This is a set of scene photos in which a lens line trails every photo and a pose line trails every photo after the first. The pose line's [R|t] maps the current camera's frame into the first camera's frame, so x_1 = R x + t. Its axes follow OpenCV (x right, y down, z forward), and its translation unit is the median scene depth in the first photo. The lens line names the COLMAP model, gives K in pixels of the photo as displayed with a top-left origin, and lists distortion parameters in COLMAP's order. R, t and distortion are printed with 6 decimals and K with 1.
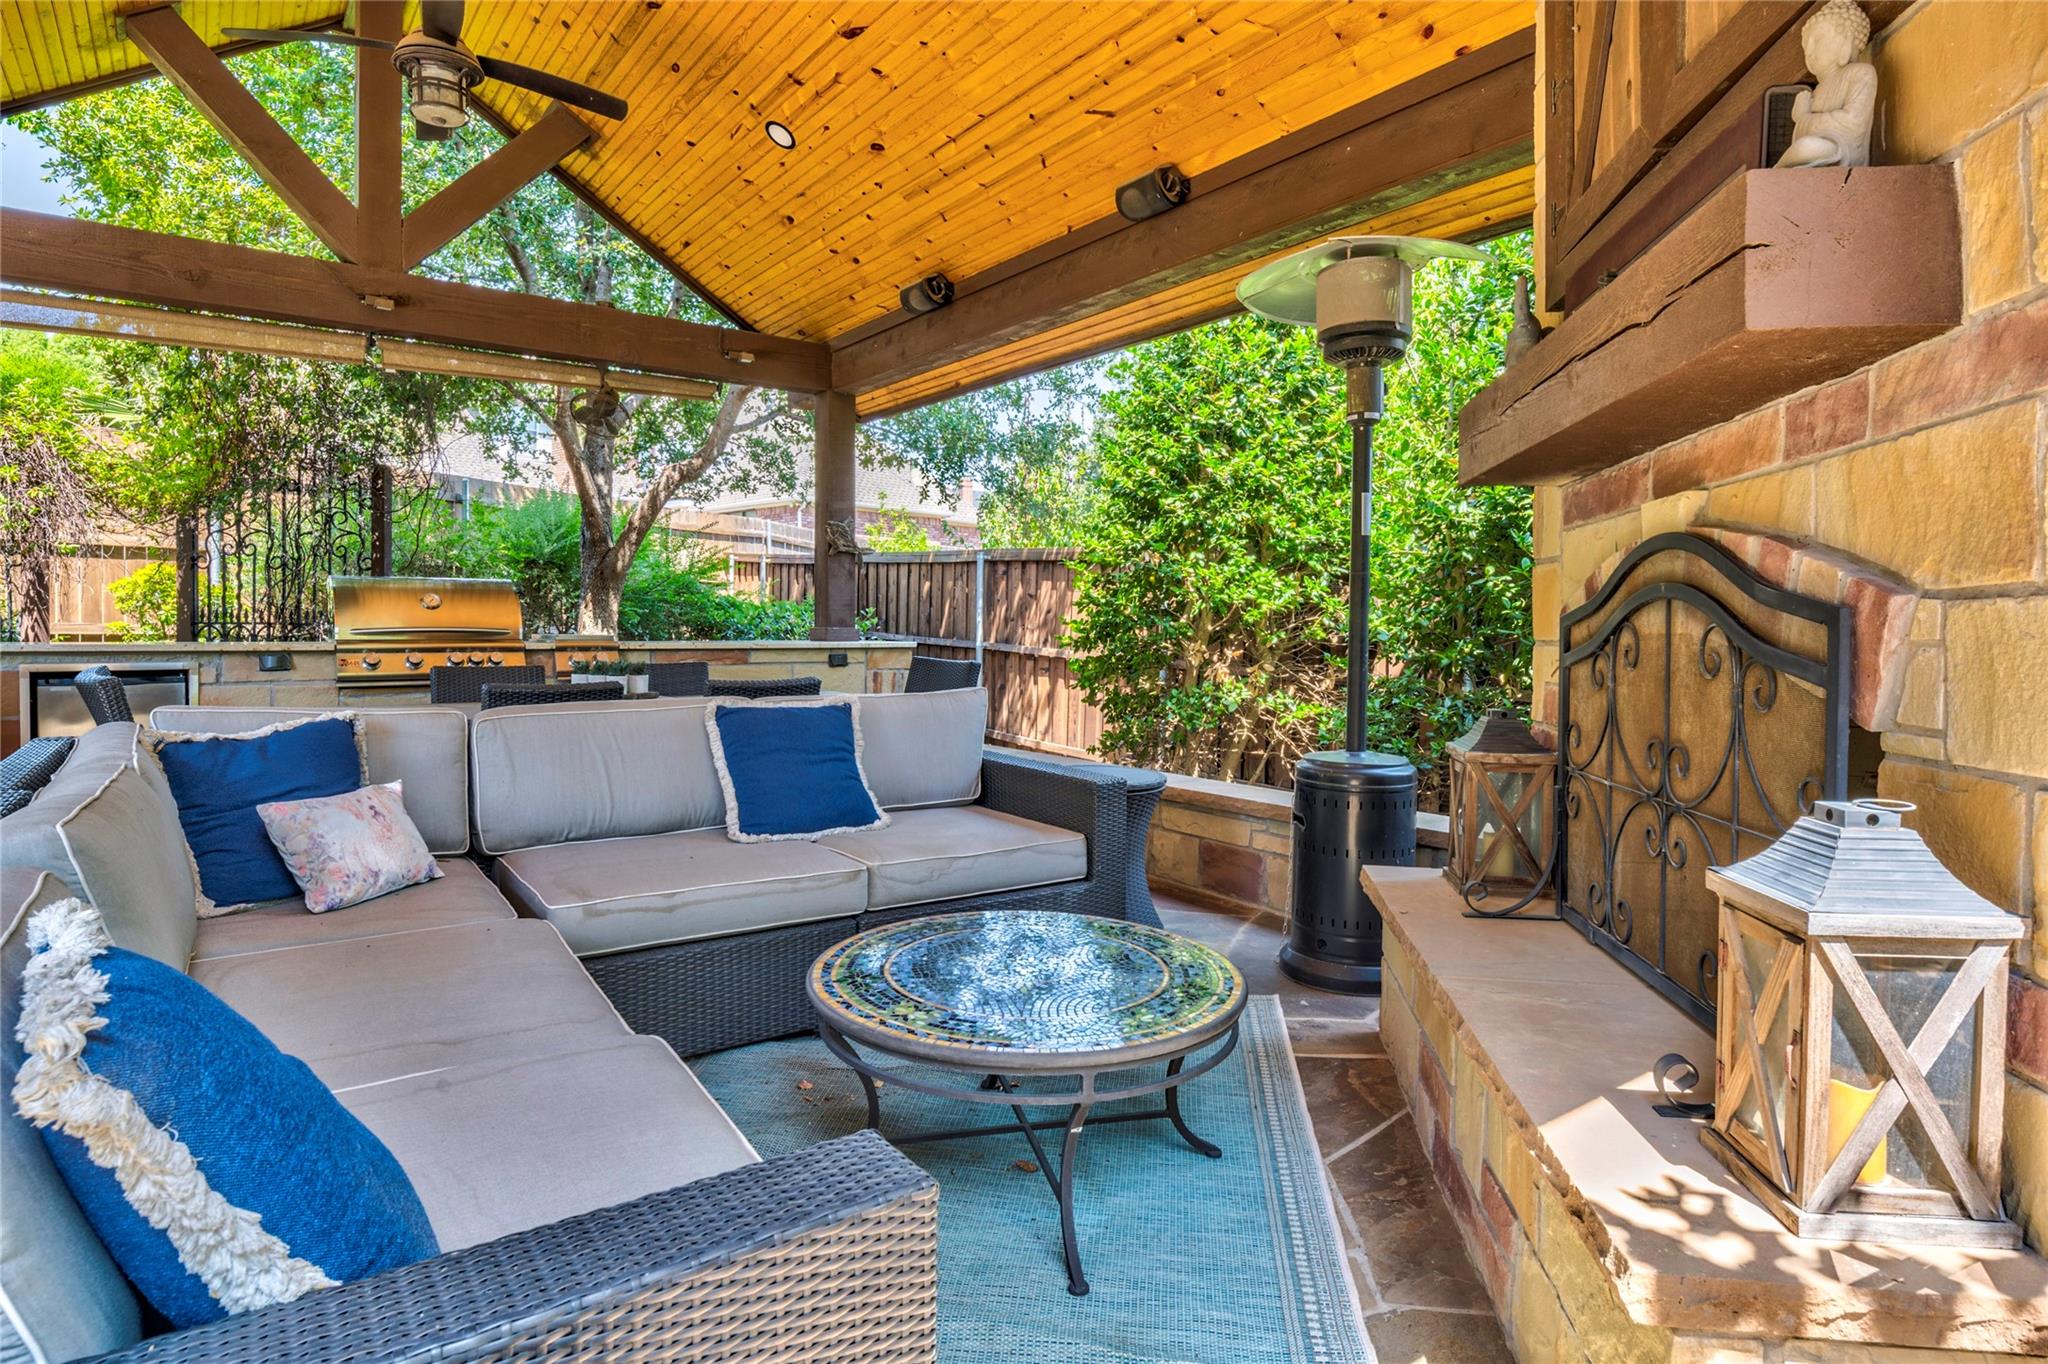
lens RADIAL K [[1111.1, 0, 1017.4], [0, 1111.1, 643.8], [0, 0, 1]] dist [-0.018504, -0.000812]
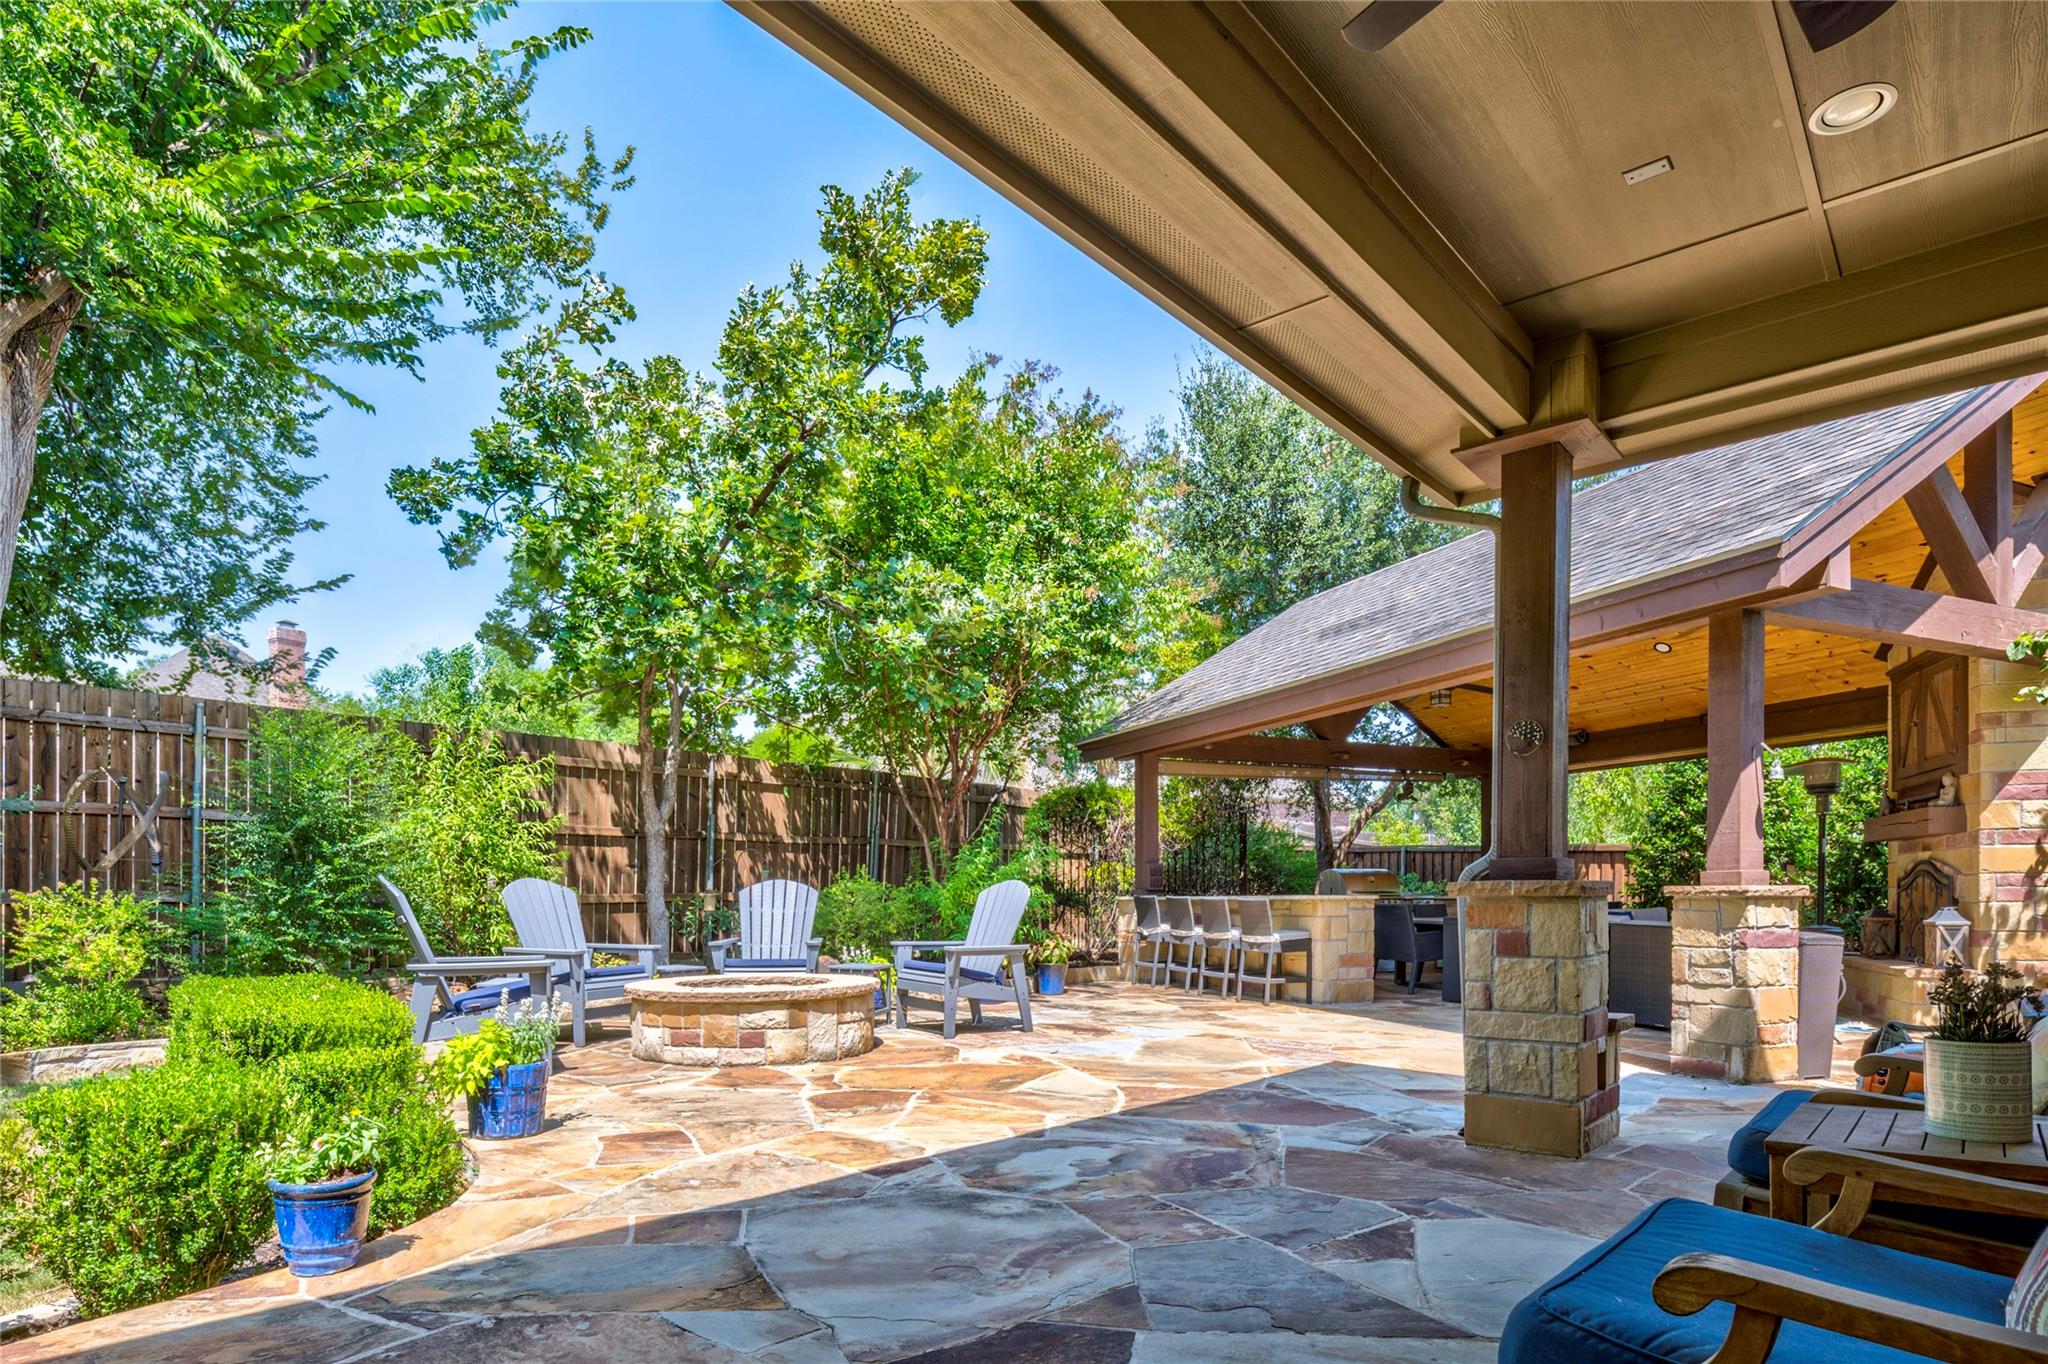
lens RADIAL K [[1114.0, 0, 1020.4], [0, 1114.0, 914.1], [0, 0, 1]] dist [-0.009463, -0.002225]
pose [[0.974735, -0.007820, -0.223227, -0.676782], [0.007553, 0.999969, -0.002050, 0.034242], [0.223237, 0.000312, 0.974764, -1.432403]]
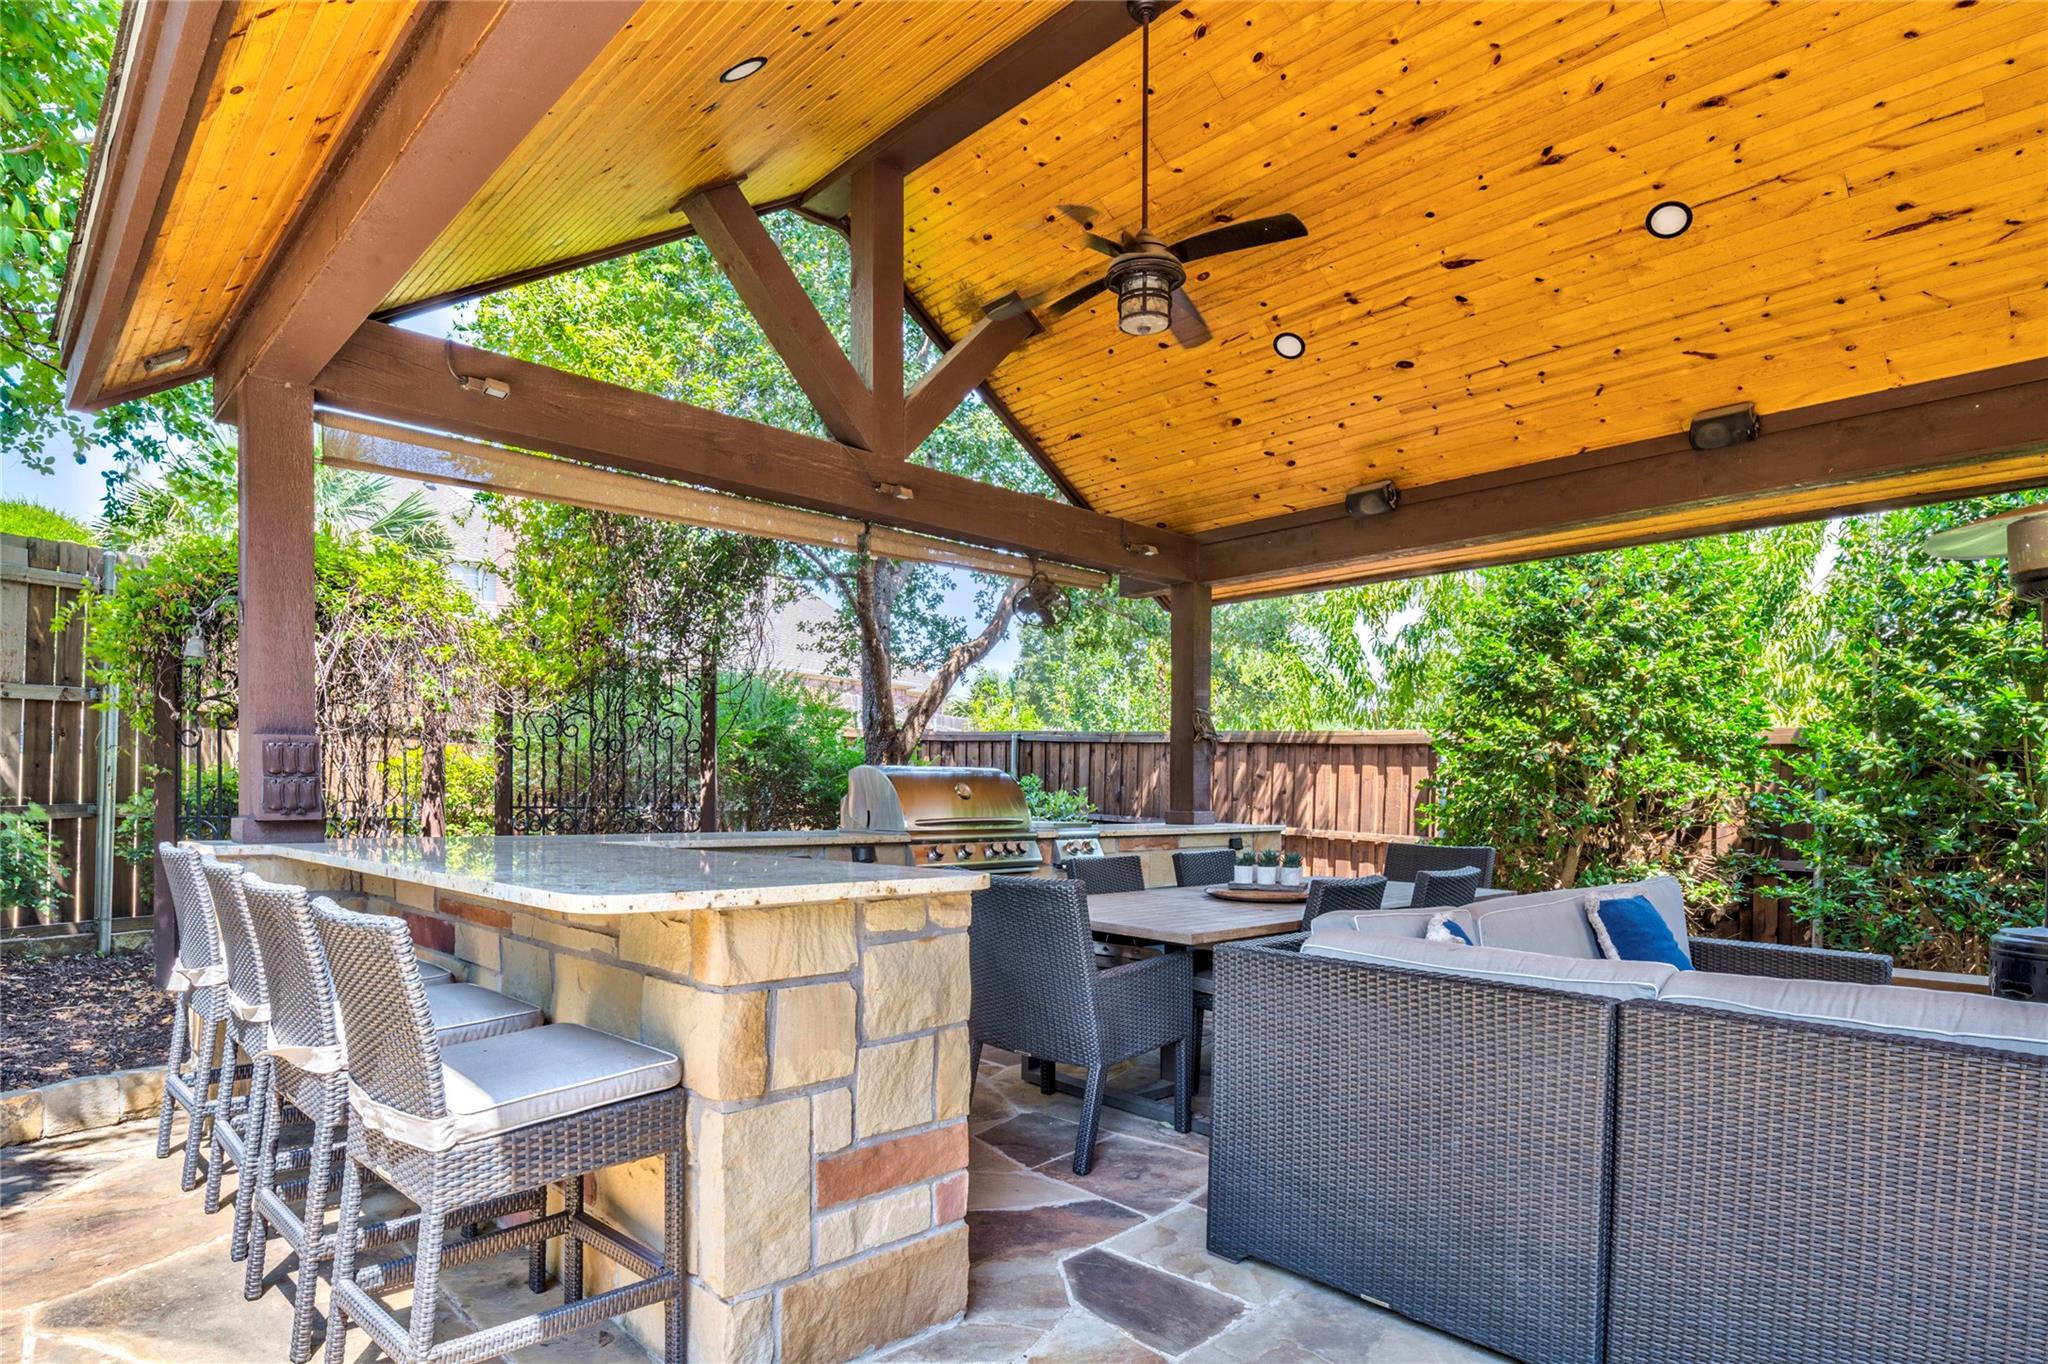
lens RADIAL K [[1112.3, 0, 1018.0], [0, 1112.3, 812.5], [0, 0, 1]] dist [-0.013027, -0.002436]
pose [[0.992056, -0.003461, 0.125746, -0.559137], [0.003362, 0.999994, 0.001000, -0.018281], [-0.125749, -0.000569, 0.992062, -0.008879]]
